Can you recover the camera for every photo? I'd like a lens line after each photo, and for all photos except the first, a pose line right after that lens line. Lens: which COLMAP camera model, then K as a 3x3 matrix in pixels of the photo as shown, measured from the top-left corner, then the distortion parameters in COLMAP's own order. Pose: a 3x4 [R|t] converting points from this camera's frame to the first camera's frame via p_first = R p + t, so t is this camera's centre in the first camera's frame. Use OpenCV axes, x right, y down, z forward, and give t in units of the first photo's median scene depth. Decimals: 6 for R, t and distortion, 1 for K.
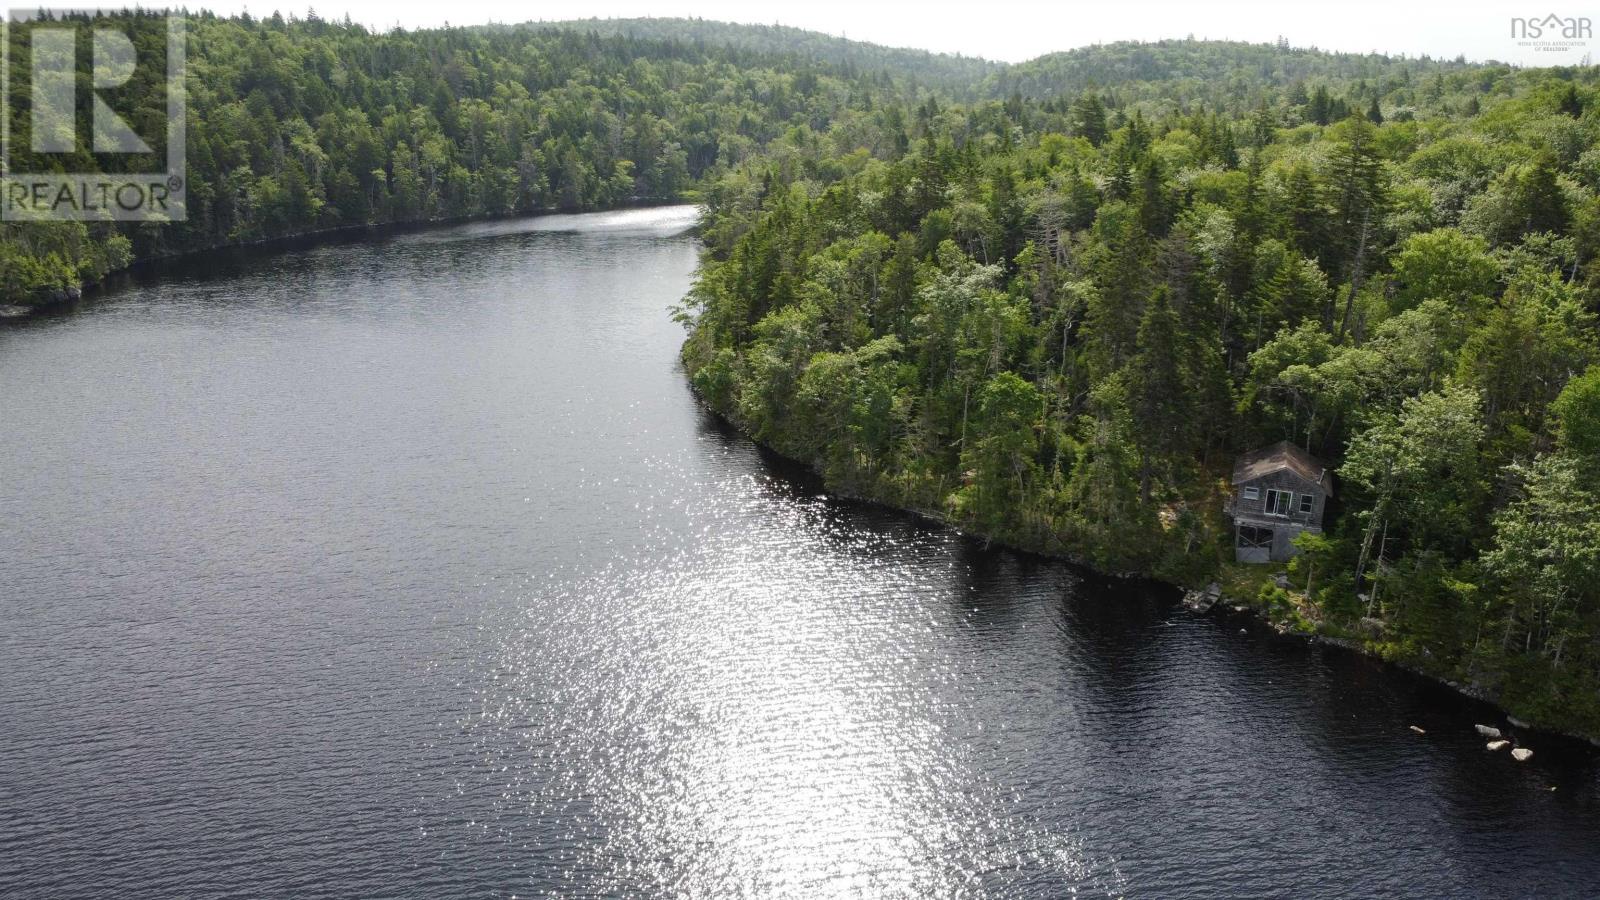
lens RADIAL K [[1158.9, 0, 797.7], [0, 1158.9, 458.9], [0, 0, 1]] dist [-0.027120, -0.019850]
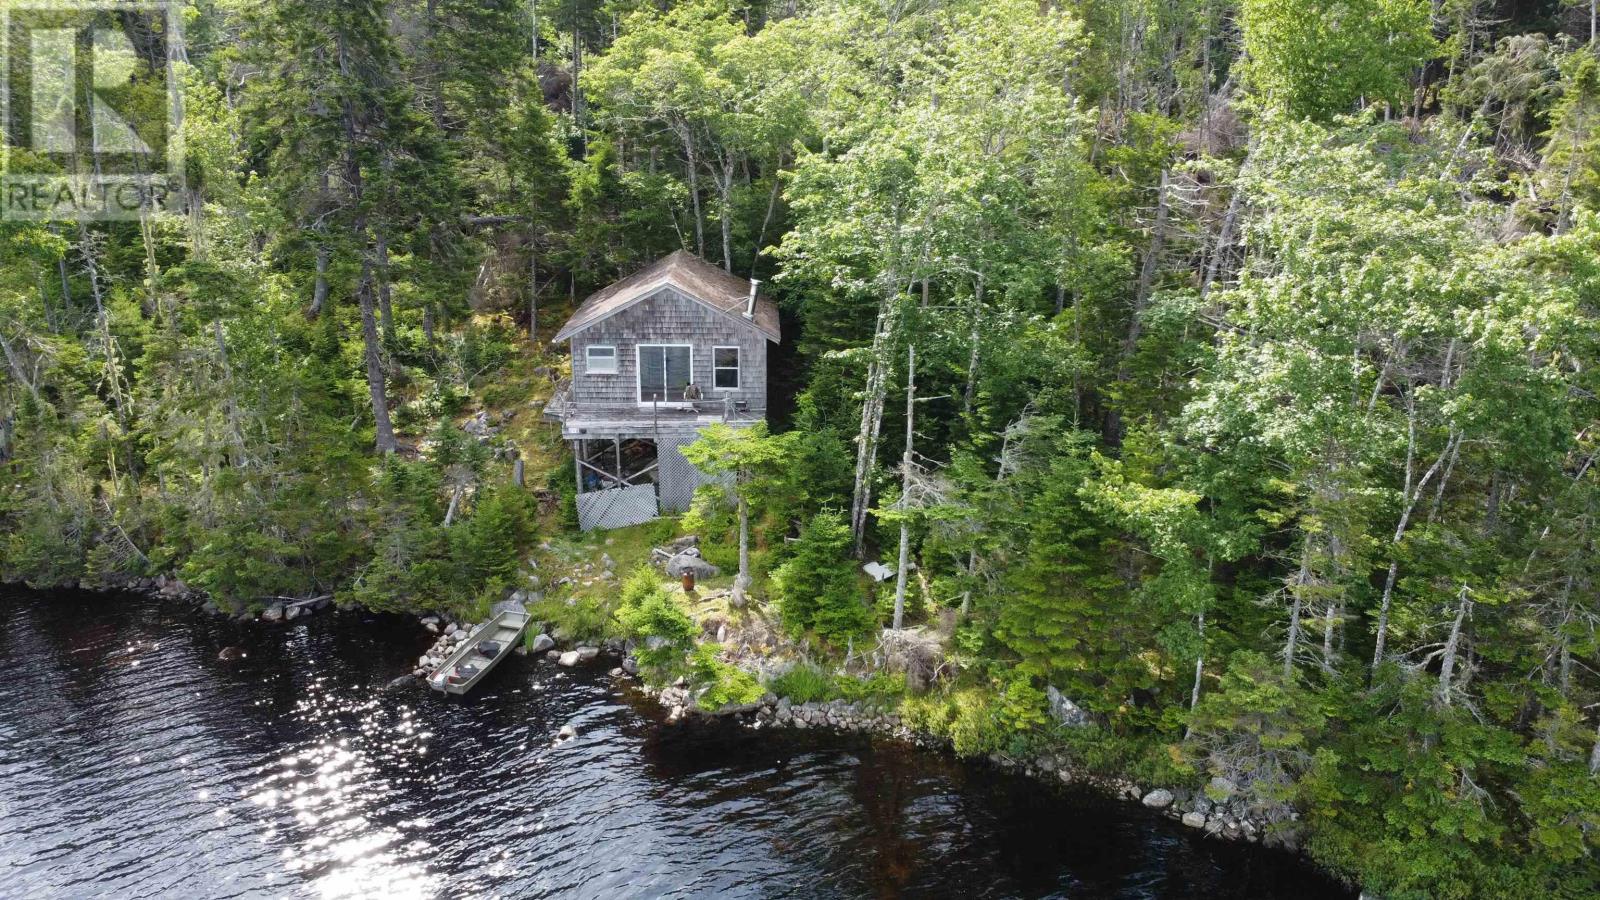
lens RADIAL K [[1158.9, 0, 800.2], [0, 1158.9, 461.9], [0, 0, 1]] dist [-0.027120, -0.019850]
pose [[0.911451, -0.128162, 0.390937, 0.262335], [0.126938, 0.991484, 0.029089, 0.056575], [-0.391336, 0.023111, 0.919958, 0.532463]]
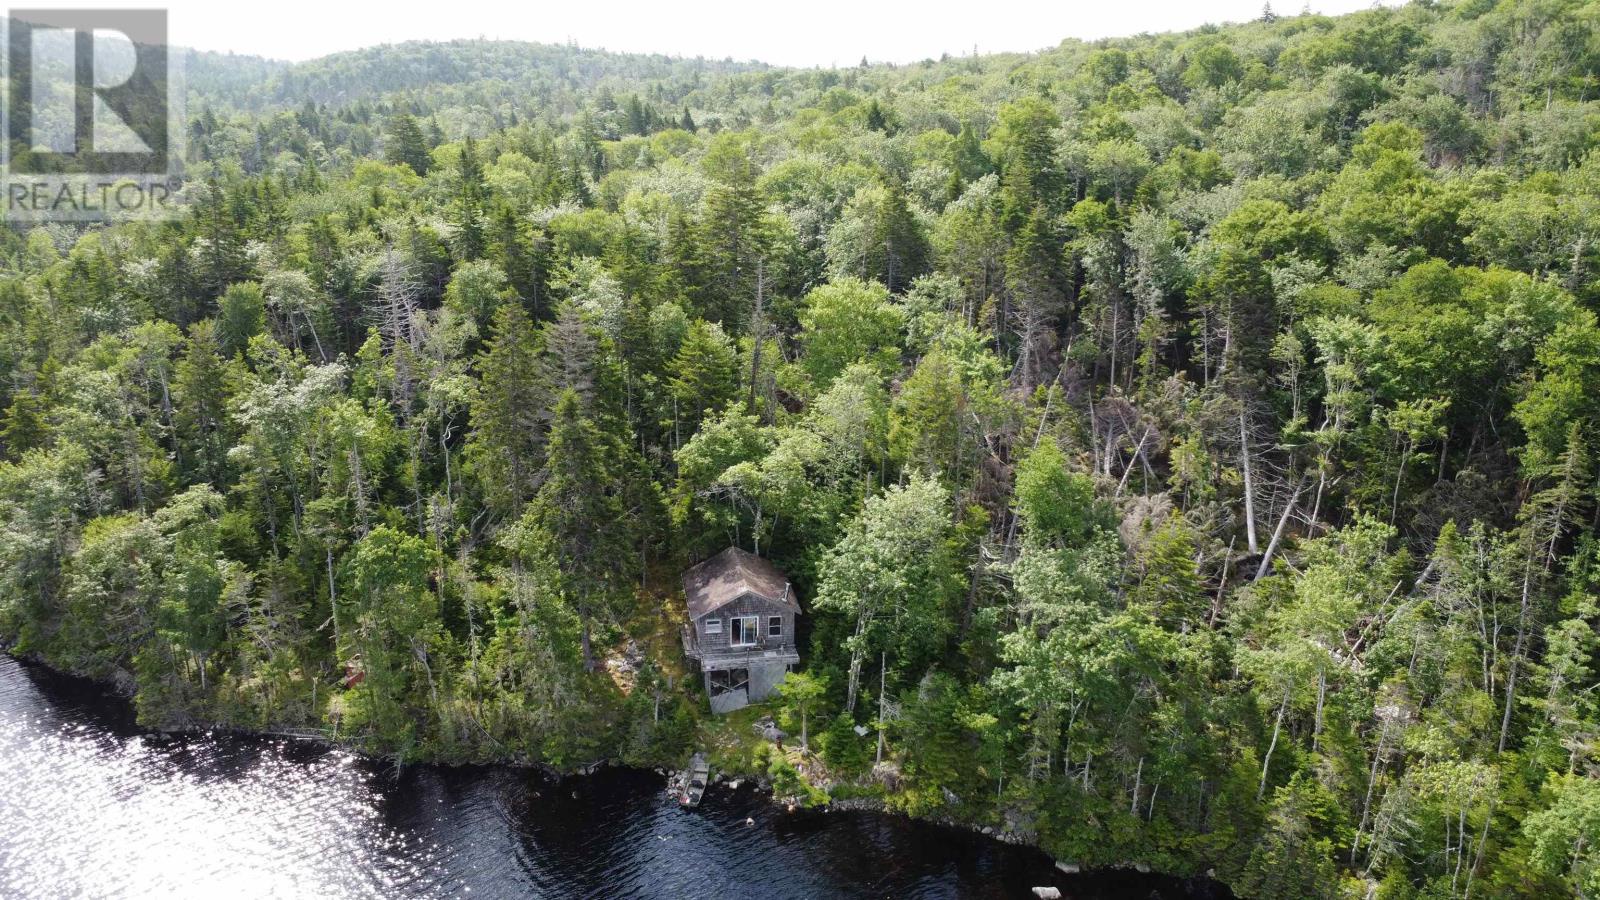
lens RADIAL K [[1158.9, 0, 799.0], [0, 1158.9, 448.5], [0, 0, 1]] dist [-0.027120, -0.019850]
pose [[0.842094, -0.157956, 0.515682, 0.031729], [0.160172, 0.986256, 0.040539, -0.108249], [-0.514998, 0.048461, 0.855820, 0.223040]]
